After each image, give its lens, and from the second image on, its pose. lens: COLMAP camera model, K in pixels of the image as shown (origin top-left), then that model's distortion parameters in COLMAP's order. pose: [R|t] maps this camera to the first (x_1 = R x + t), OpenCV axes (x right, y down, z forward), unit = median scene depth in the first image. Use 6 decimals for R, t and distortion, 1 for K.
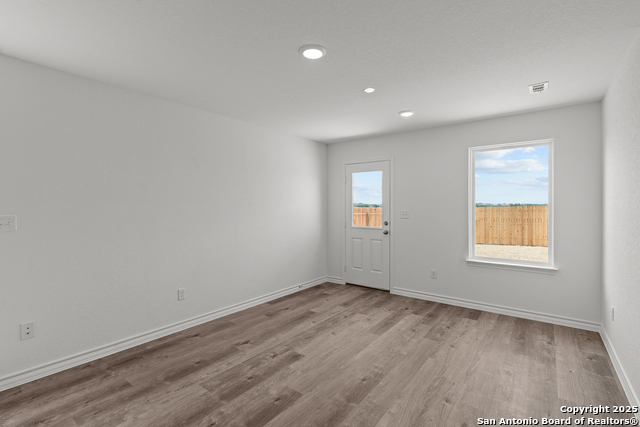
lens RADIAL K [[303.5, 0, 314.3], [0, 303.5, 206.7], [0, 0, 1]] dist [-0.004547, -0.000285]
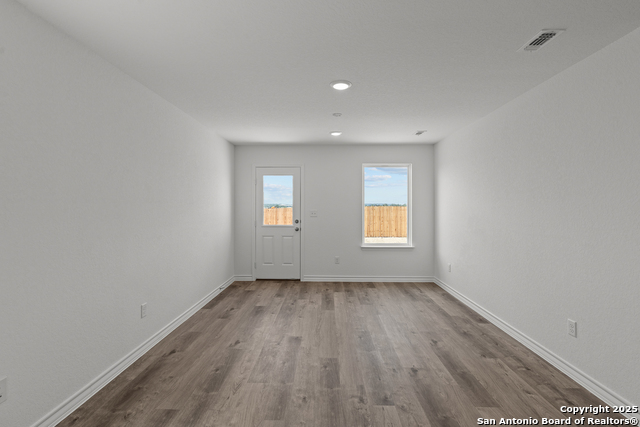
lens RADIAL K [[303.0, 0, 323.7], [0, 303.0, 206.4], [0, 0, 1]] dist [-0.007668, -0.000155]
pose [[0.796832, 0.002513, 0.604195, -0.531088], [-0.001744, 0.999997, -0.001859, -0.000283], [-0.604198, 0.000428, 0.796834, 0.027710]]
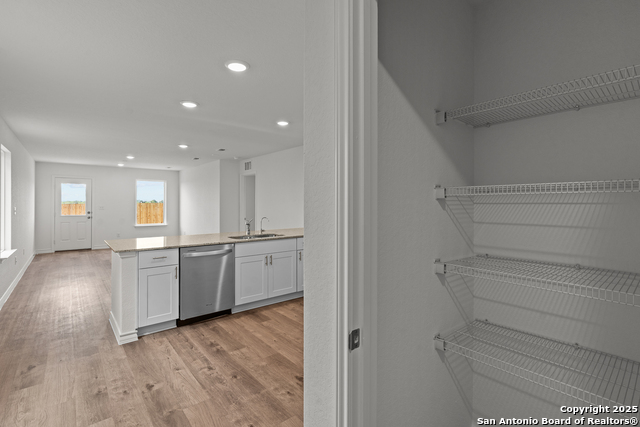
lens RADIAL K [[304.9, 0, 318.0], [0, 304.9, 206.7], [0, 0, 1]] dist [-0.002375, 0.000114]
pose [[0.223906, -0.007733, 0.974580, -1.777274], [-0.002595, 0.999960, 0.008531, -0.001553], [-0.974607, -0.004439, 0.223877, -1.103171]]
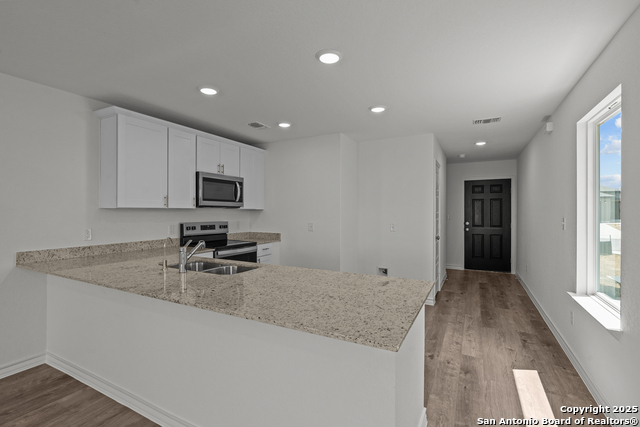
lens RADIAL K [[299.1, 0, 320.0], [0, 299.1, 213.5], [0, 0, 1]] dist [-0.003941, -0.000152]
pose [[-0.985085, -0.000979, -0.172064, -0.787059], [-0.002157, 0.999976, 0.006658, -0.004170], [0.172053, 0.006930, -0.985063, 0.135825]]
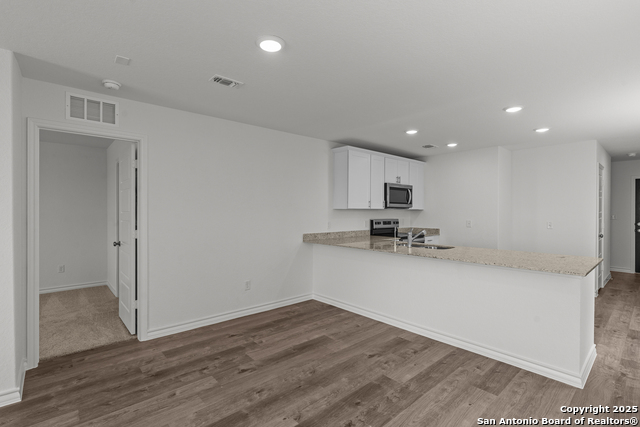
lens RADIAL K [[302.9, 0, 313.1], [0, 302.9, 213.1], [0, 0, 1]] dist [-0.002894, 0.000124]
pose [[-0.979819, -0.003309, 0.199858, -0.486036], [-0.002580, 0.999989, 0.003906, 0.001172], [-0.199869, 0.003311, -0.979817, 0.583865]]
